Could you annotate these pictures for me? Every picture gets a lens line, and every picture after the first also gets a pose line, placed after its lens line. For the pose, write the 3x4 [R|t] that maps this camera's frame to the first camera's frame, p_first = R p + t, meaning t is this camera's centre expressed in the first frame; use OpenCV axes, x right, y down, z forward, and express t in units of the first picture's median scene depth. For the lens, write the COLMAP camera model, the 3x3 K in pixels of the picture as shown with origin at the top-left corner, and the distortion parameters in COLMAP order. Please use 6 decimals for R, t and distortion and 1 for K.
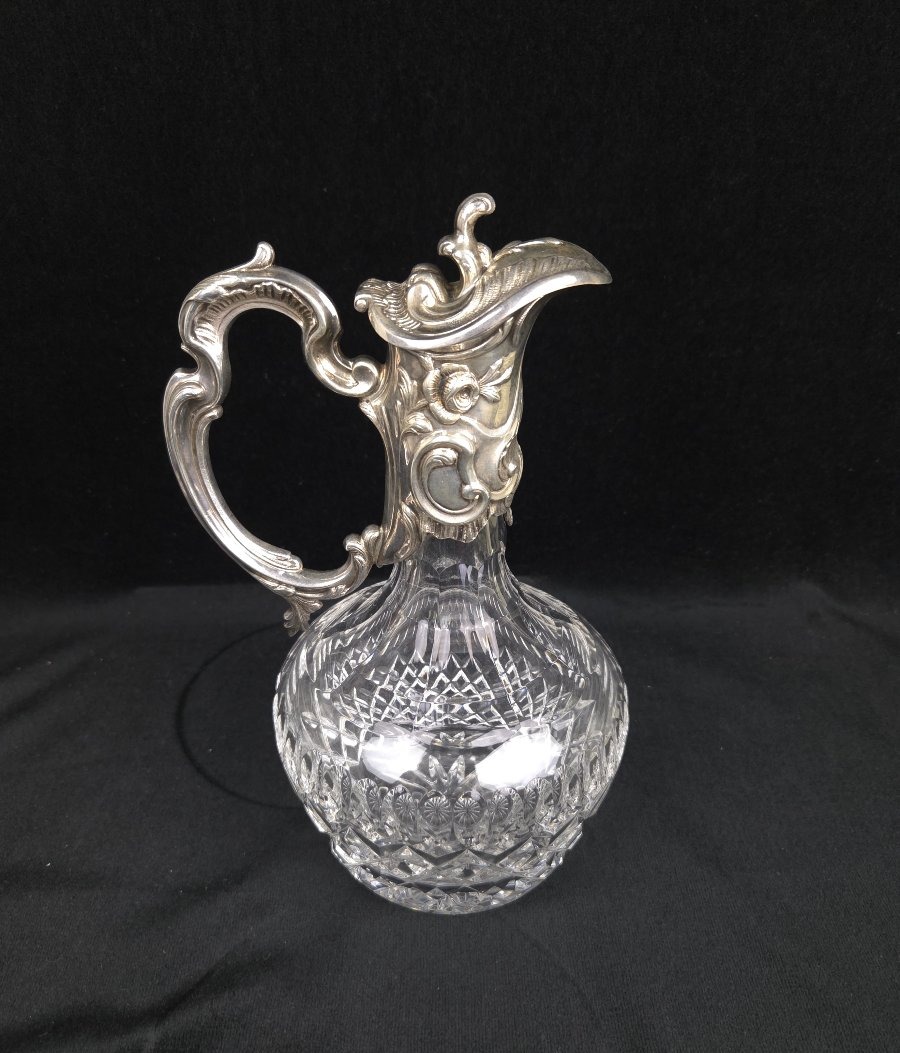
lens RADIAL K [[772.2, 0, 450.0], [0, 772.2, 526.5], [0, 0, 1]] dist [0.003133, -0.001932]
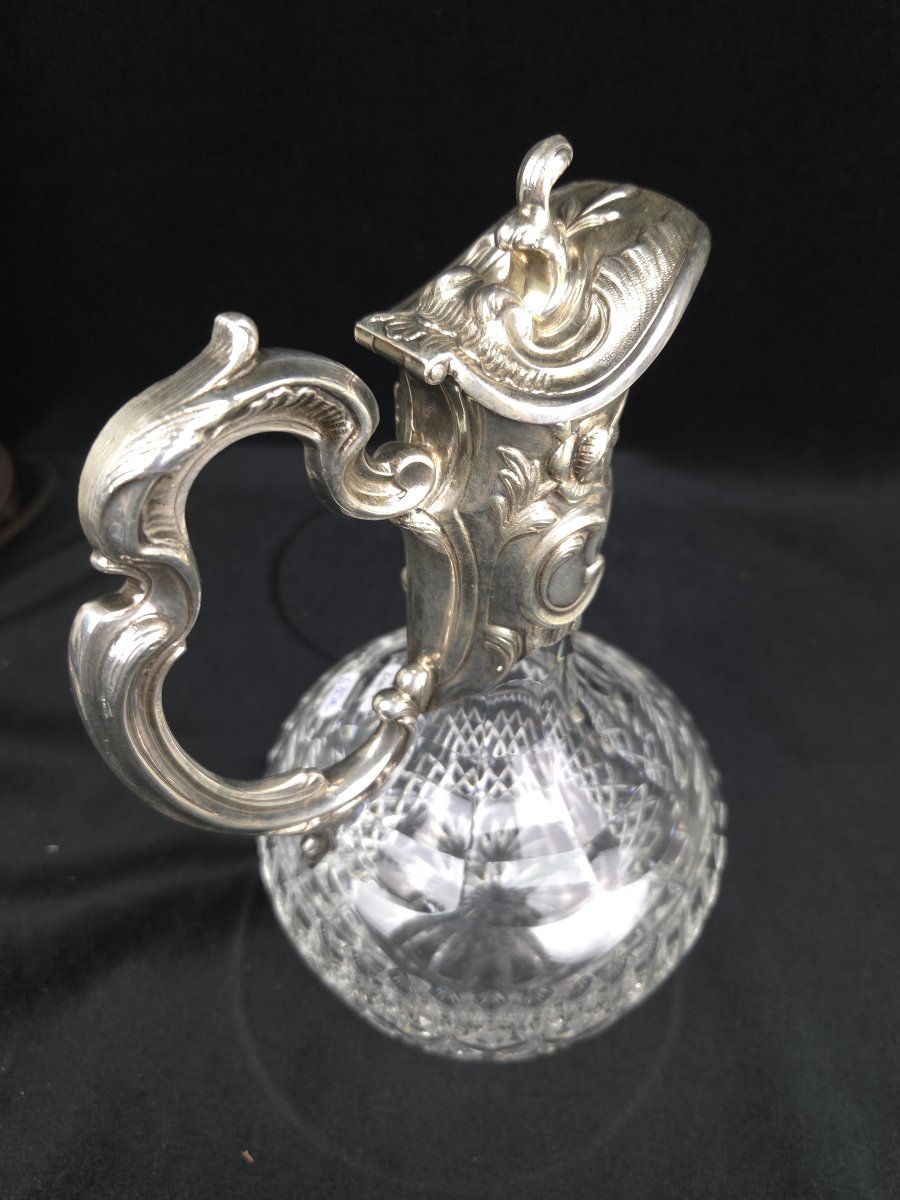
lens RADIAL K [[818.8, 0, 450.0], [0, 818.8, 600.0], [0, 0, 1]] dist [-0.000945, -0.000190]
pose [[0.738009, -0.465582, 0.488443, -0.396430], [0.334461, 0.881059, 0.334472, -0.278547], [-0.586071, -0.083478, 0.805948, 0.404035]]
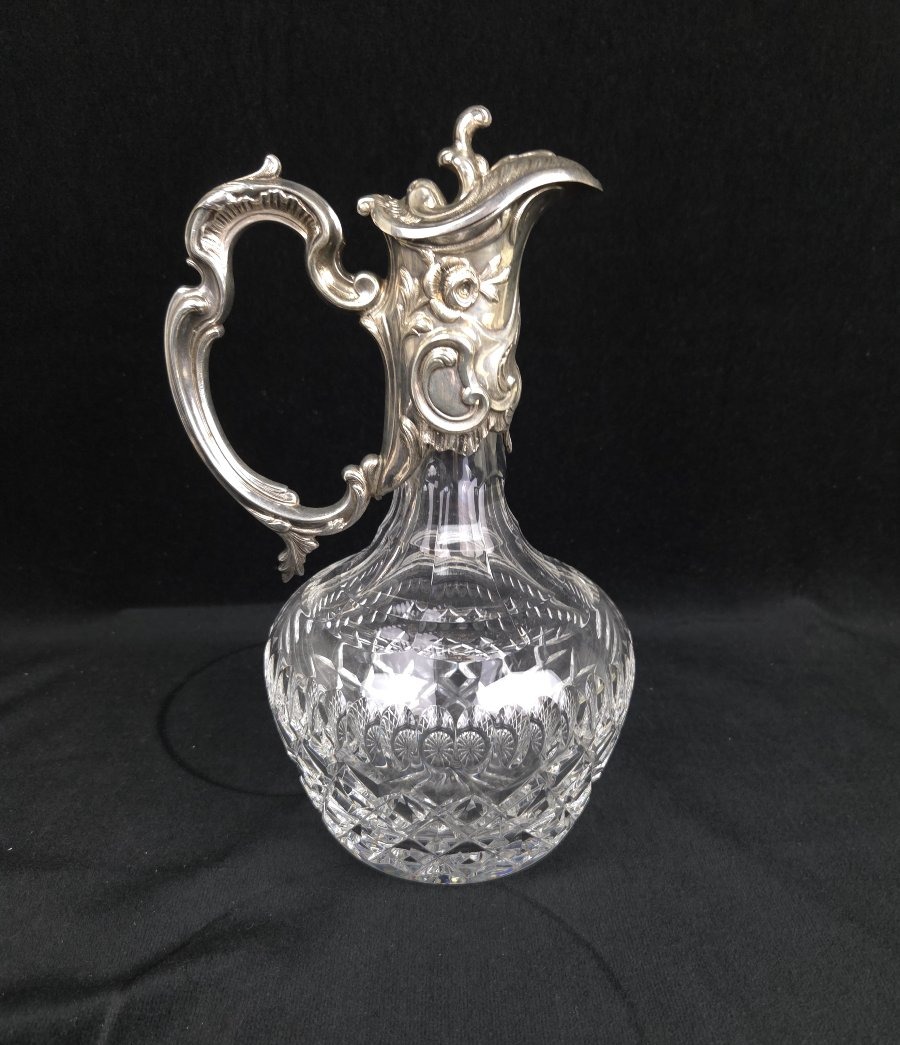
lens RADIAL K [[762.6, 0, 463.9], [0, 762.6, 520.1], [0, 0, 1]] dist [0.004112, -0.004441]
pose [[0.999470, -0.005559, 0.032076, -0.013227], [0.010504, 0.987684, -0.156111, 0.237285], [-0.030813, 0.156365, 0.987219, 0.039649]]
